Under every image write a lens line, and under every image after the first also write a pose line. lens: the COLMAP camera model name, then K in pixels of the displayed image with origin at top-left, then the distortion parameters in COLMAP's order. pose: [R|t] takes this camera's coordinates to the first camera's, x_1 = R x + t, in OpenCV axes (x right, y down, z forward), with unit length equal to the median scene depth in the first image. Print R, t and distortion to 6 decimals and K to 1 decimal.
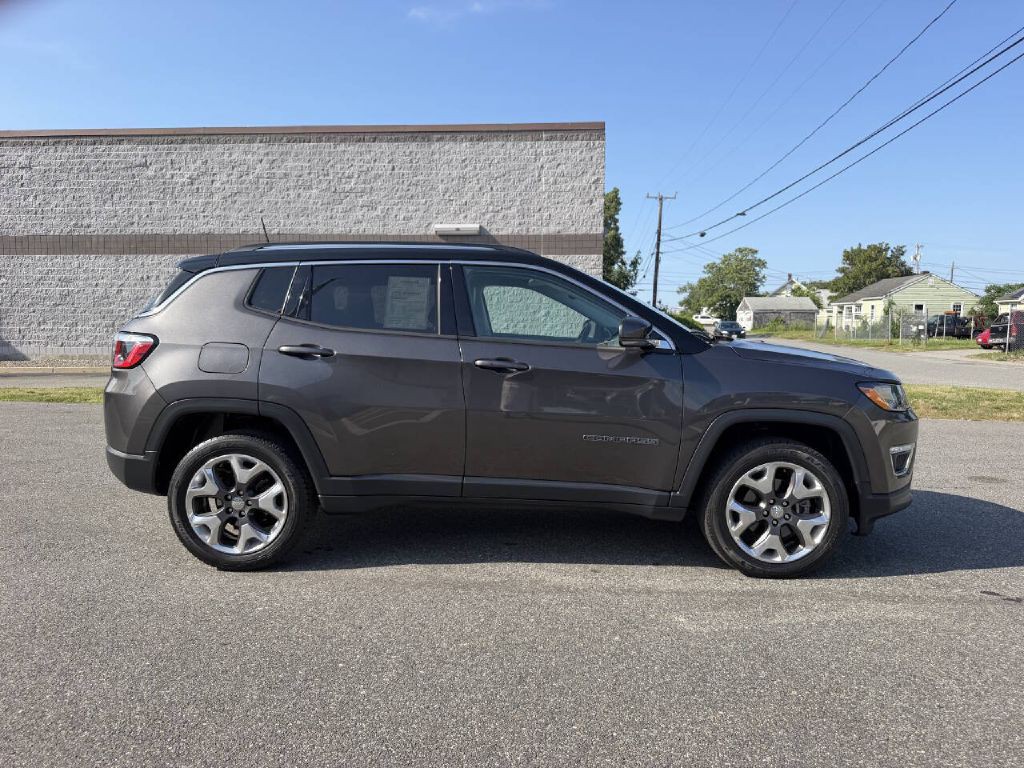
lens RADIAL K [[714.4, 0, 502.8], [0, 714.4, 387.0], [0, 0, 1]] dist [0.031653, -0.045804]
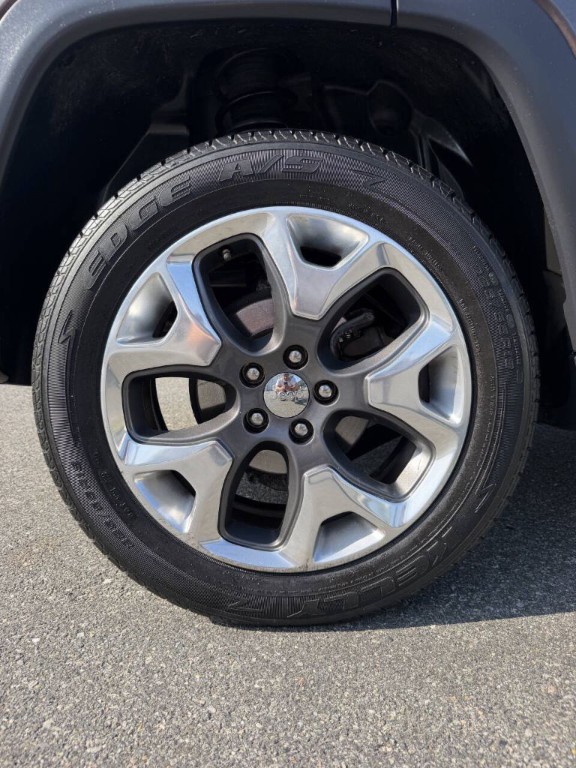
lens RADIAL K [[535.8, 0, 289.3], [0, 535.8, 383.2], [0, 0, 1]] dist [0.031653, -0.045804]
pose [[0.999101, -0.033092, 0.026487, -0.373726], [0.031539, 0.997874, 0.057038, 0.146027], [-0.028318, -0.056151, 0.998021, 0.789988]]
